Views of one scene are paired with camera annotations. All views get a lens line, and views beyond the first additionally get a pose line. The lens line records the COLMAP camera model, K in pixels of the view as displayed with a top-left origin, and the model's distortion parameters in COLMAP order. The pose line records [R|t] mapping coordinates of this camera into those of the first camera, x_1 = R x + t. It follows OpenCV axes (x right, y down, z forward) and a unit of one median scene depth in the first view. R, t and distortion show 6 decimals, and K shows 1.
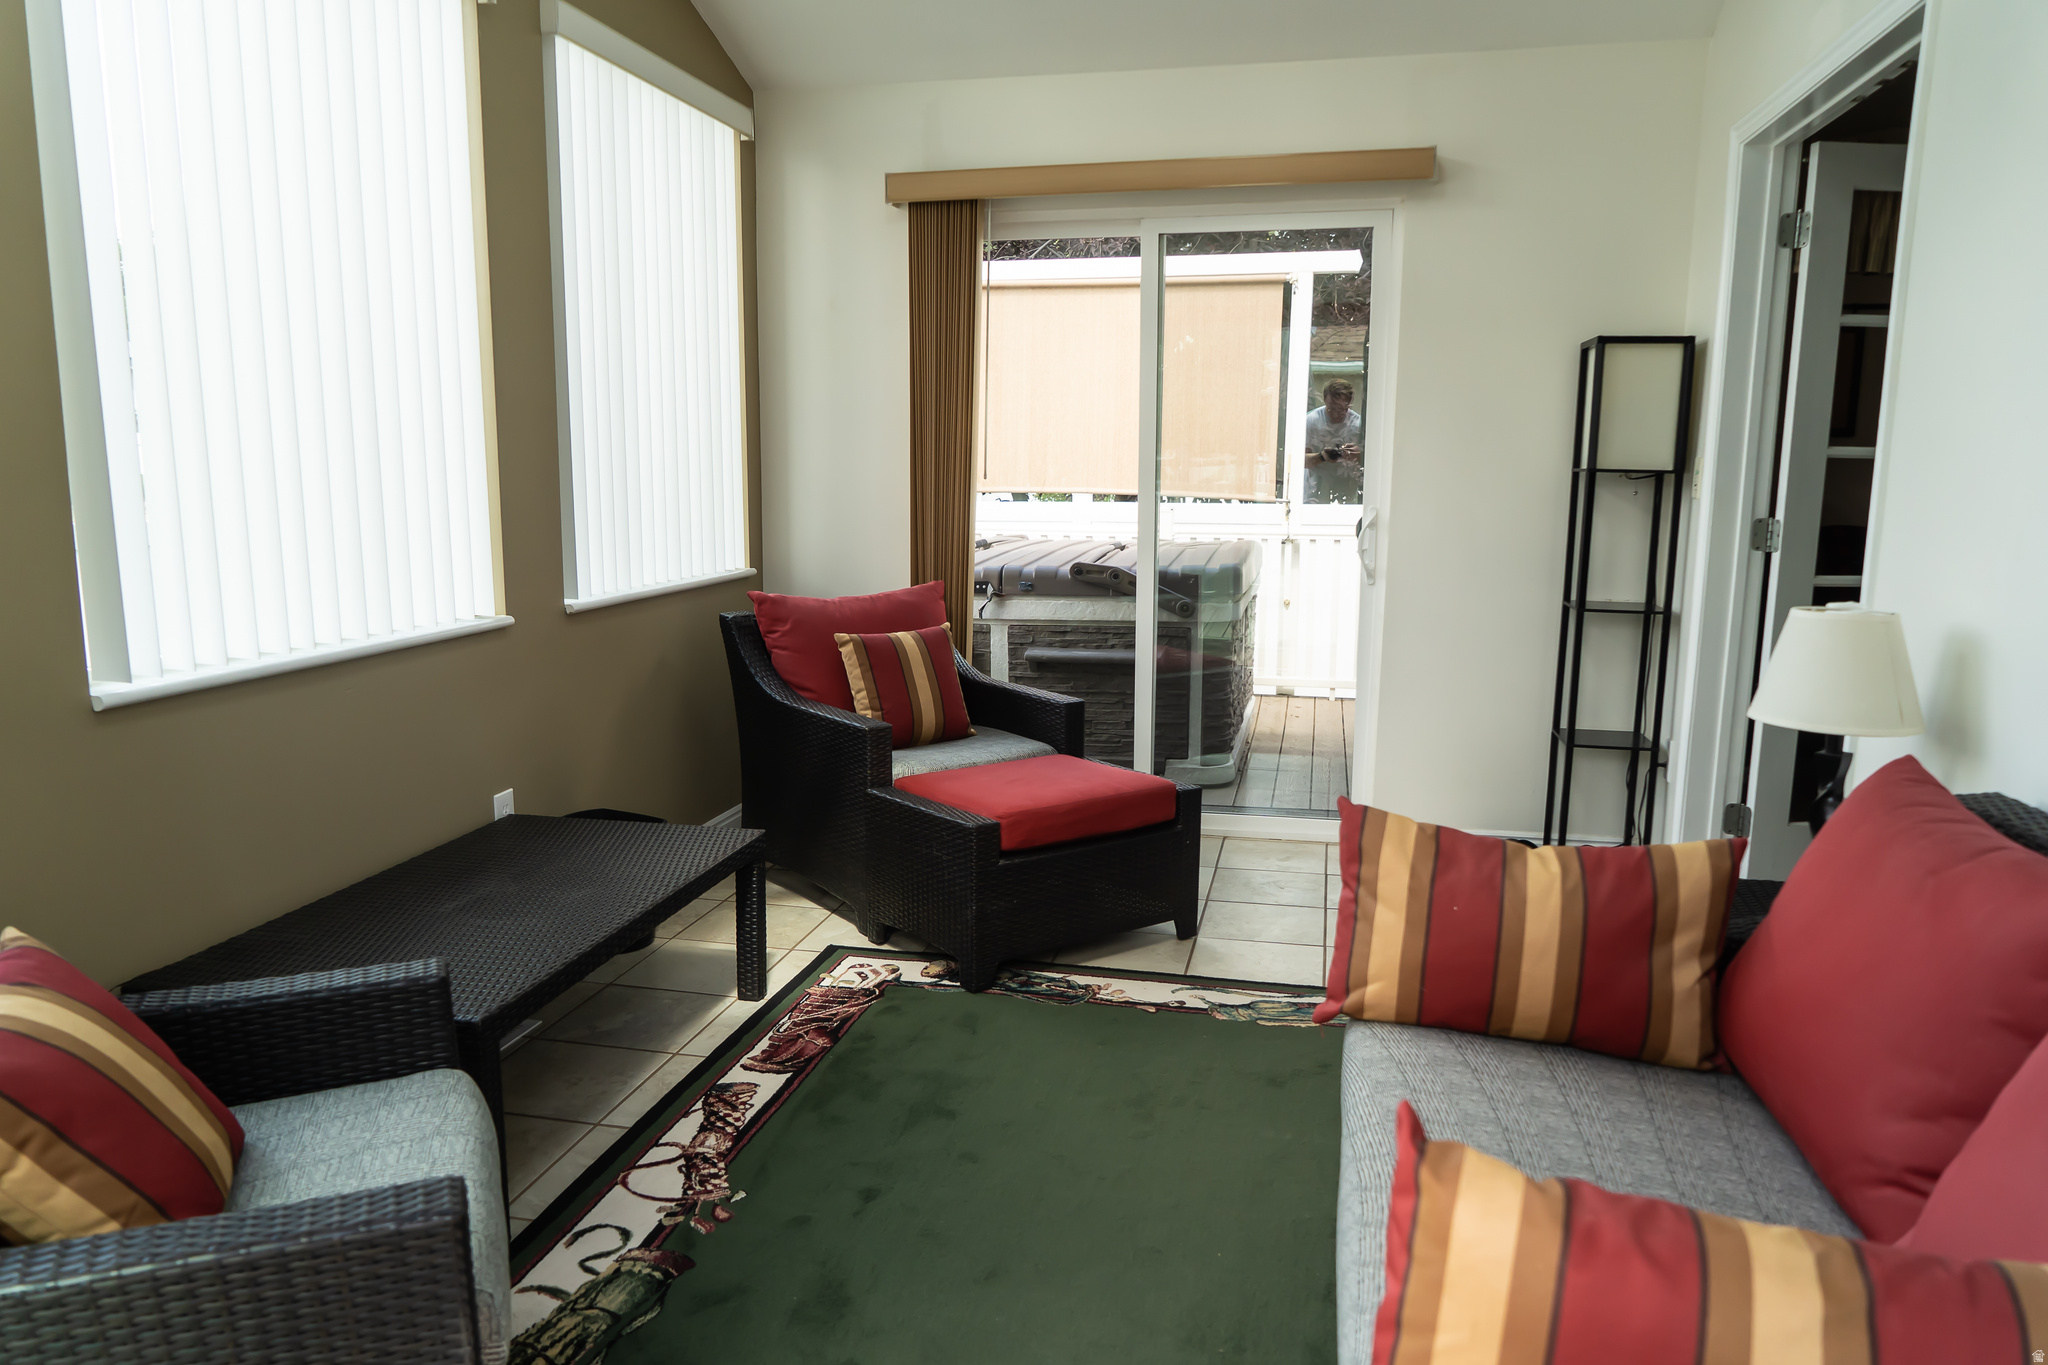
lens RADIAL K [[1380.3, 0, 1002.7], [0, 1380.3, 691.0], [0, 0, 1]] dist [-0.013247, 0.000774]
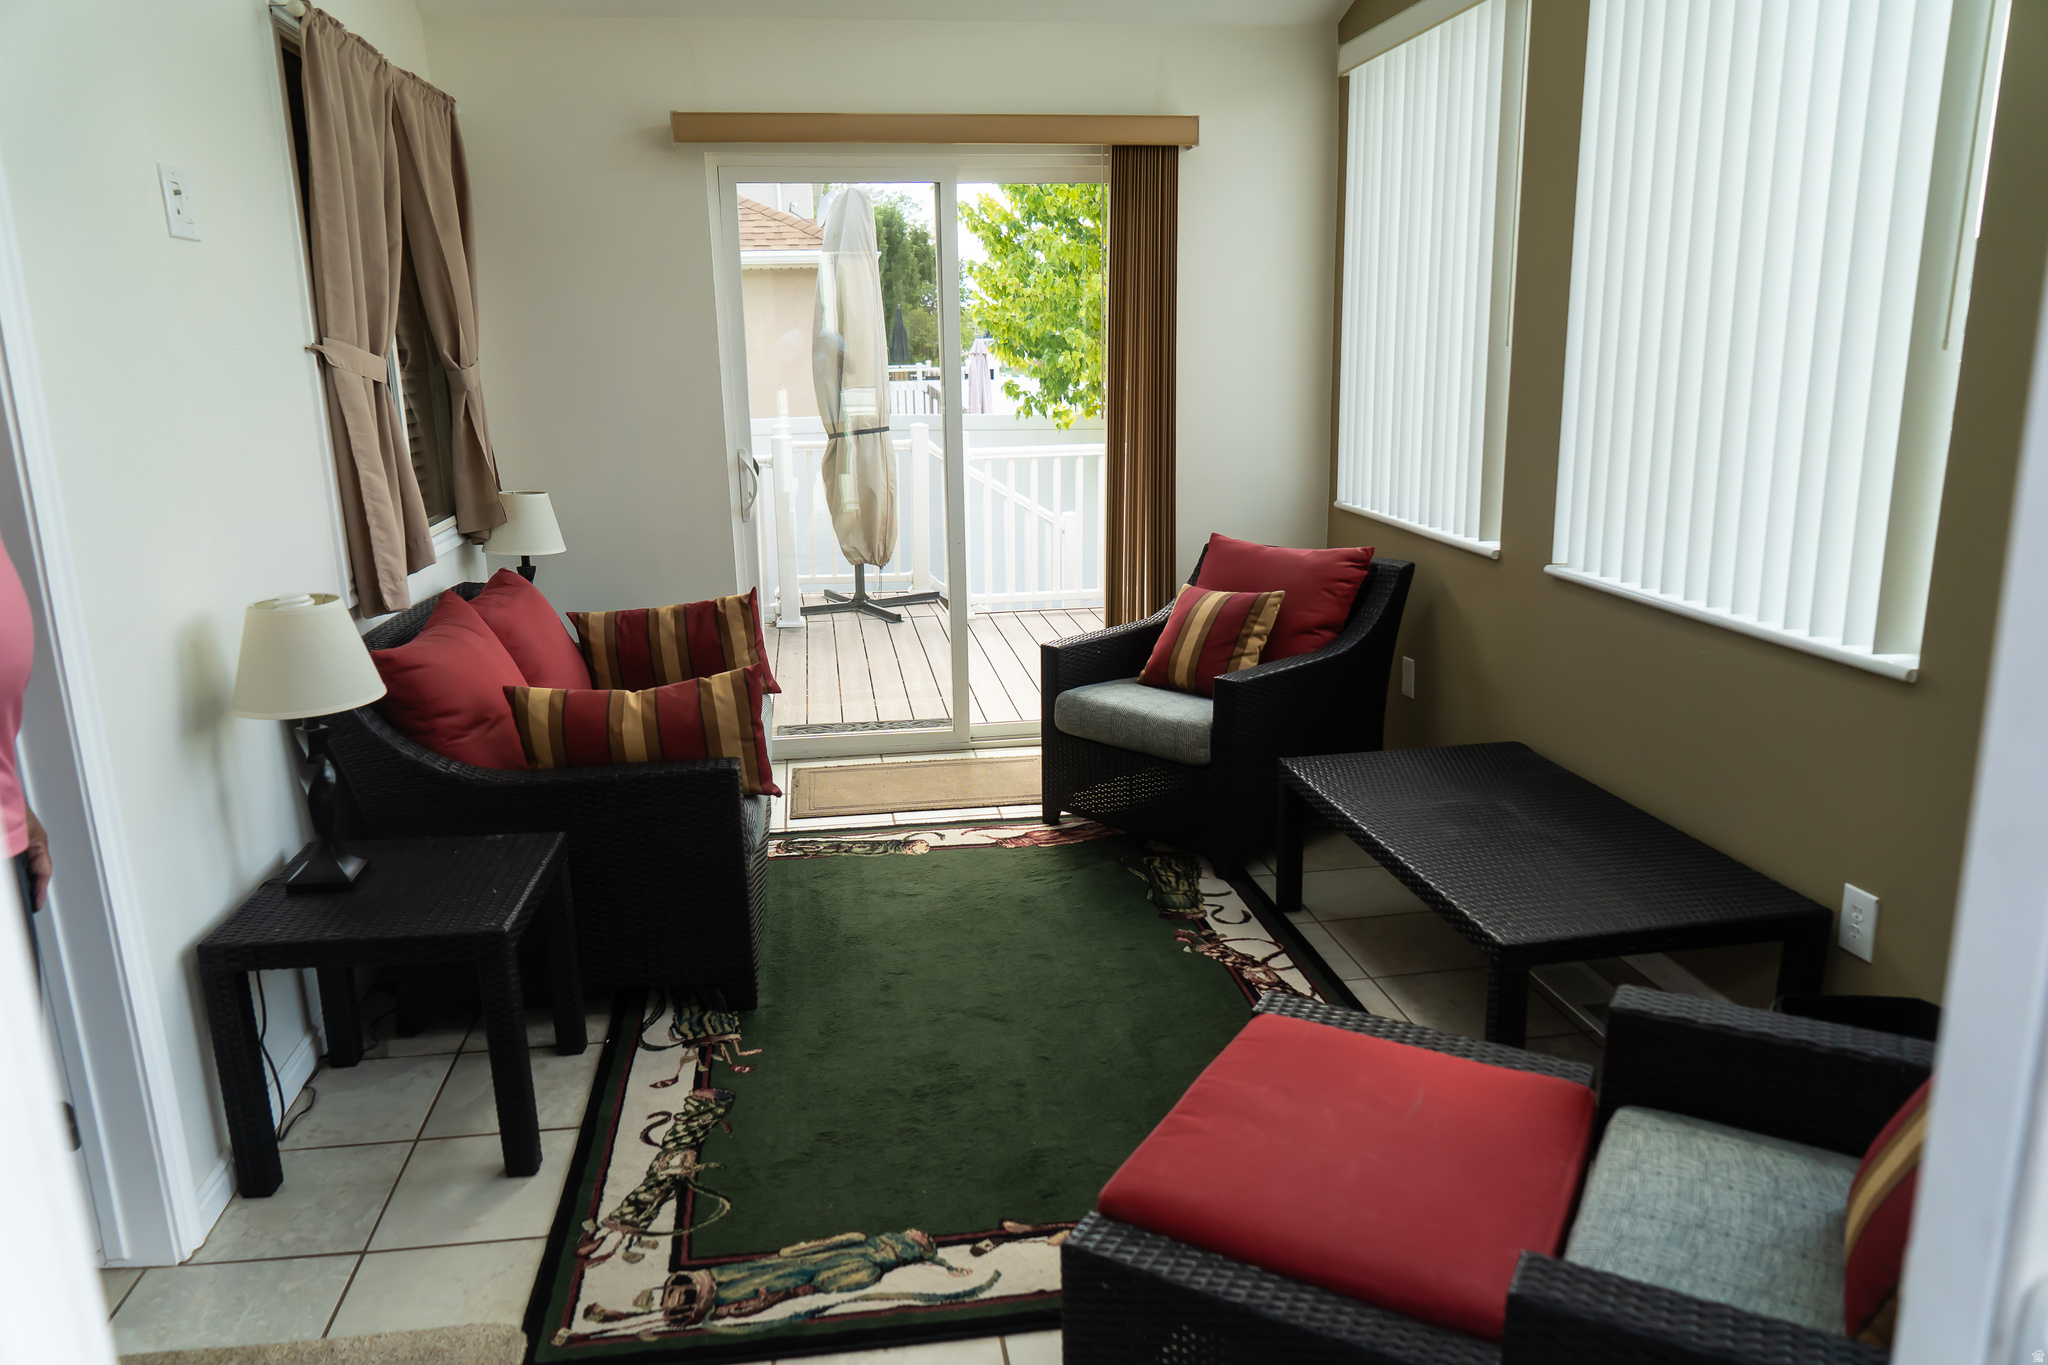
lens RADIAL K [[1380.3, 0, 1002.7], [0, 1380.3, 691.0], [0, 0, 1]] dist [-0.013247, 0.000774]
pose [[-0.930784, 0.103552, -0.350597, 0.409654], [-0.043828, 0.920516, 0.388238, -0.378370], [0.362933, 0.376732, -0.852263, 1.838724]]
